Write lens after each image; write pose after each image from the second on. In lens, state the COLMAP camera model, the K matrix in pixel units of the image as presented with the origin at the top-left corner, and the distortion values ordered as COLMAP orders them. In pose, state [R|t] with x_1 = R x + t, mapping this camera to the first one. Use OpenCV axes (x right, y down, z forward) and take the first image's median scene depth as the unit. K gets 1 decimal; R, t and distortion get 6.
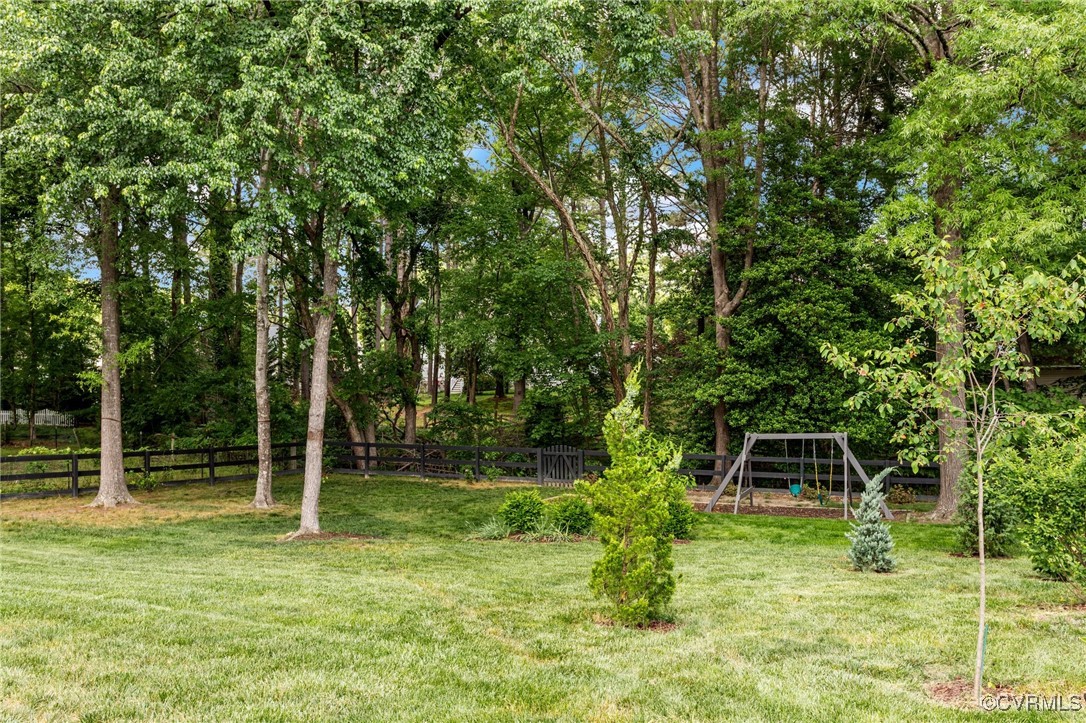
lens RADIAL K [[918.1, 0, 544.4], [0, 918.1, 360.7], [0, 0, 1]] dist [0.019876, -0.014640]
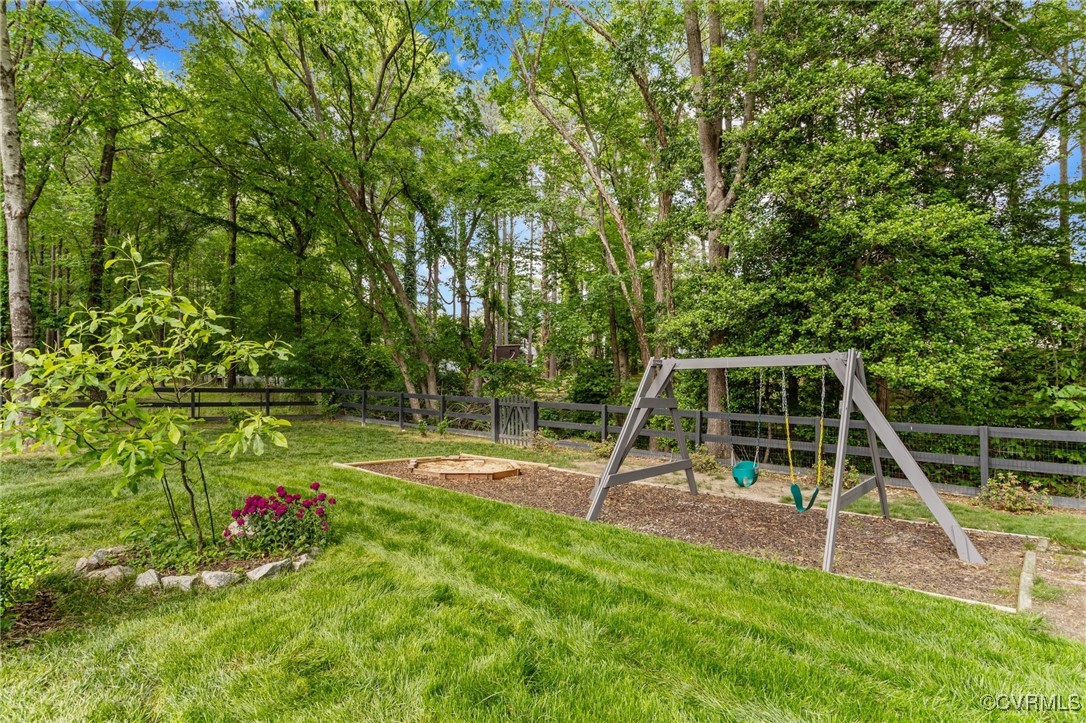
lens RADIAL K [[588.1, 0, 539.0], [0, 588.1, 357.8], [0, 0, 1]] dist [0.003717, -0.000094]
pose [[0.952276, 0.000003, -0.305239, 0.219241], [-0.002411, 0.999969, -0.007512, 0.068861], [0.305229, 0.007889, 0.952246, 0.558591]]
